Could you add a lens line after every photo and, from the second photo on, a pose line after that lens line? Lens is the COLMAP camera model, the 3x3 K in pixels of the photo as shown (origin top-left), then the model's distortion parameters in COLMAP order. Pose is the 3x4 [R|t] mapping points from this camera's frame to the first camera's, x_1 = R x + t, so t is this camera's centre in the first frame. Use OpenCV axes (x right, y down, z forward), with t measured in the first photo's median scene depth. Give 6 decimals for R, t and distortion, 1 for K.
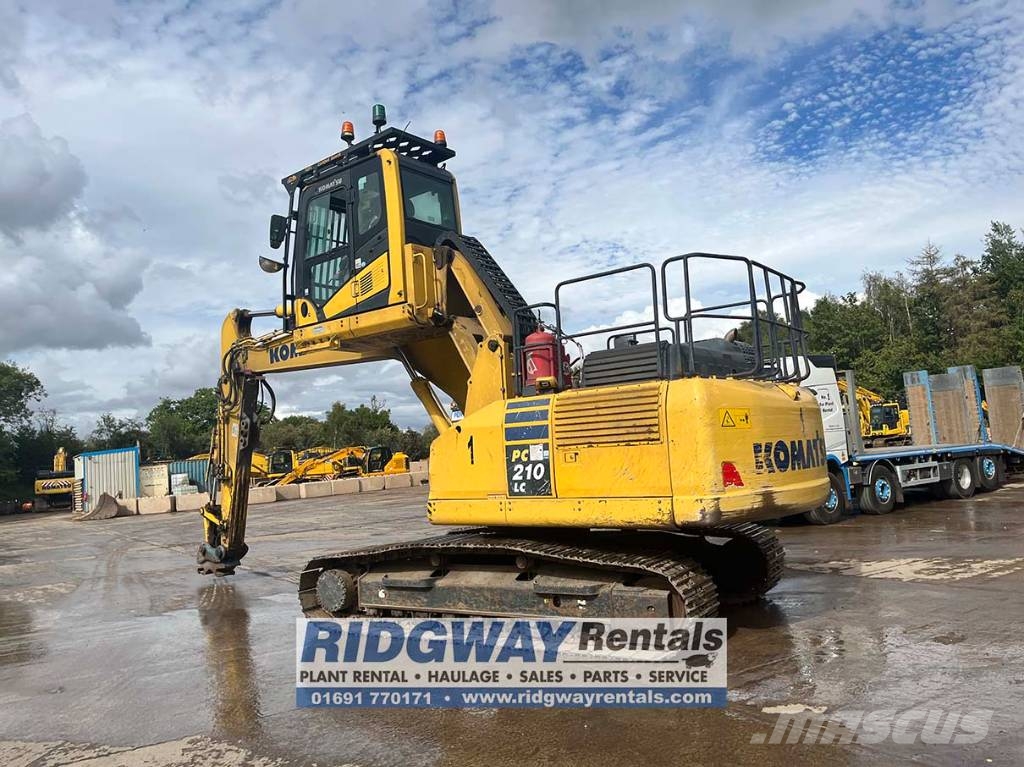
lens RADIAL K [[779.6, 0, 504.5], [0, 779.6, 384.2], [0, 0, 1]] dist [0.090950, -0.137274]
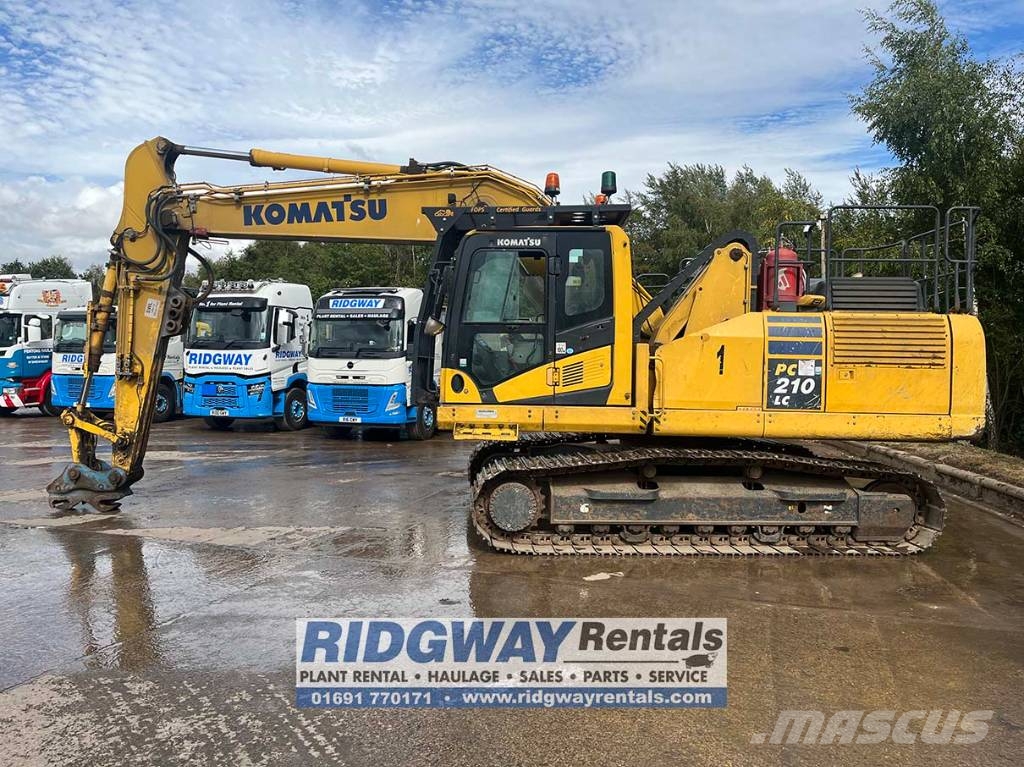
lens RADIAL K [[769.8, 0, 499.1], [0, 769.8, 383.5], [0, 0, 1]] dist [0.049214, -0.044851]
pose [[0.802443, 0.062227, 0.593475, -0.873837], [-0.118584, 0.991341, 0.056394, 0.096701], [-0.584827, -0.115629, 0.802874, 0.405399]]
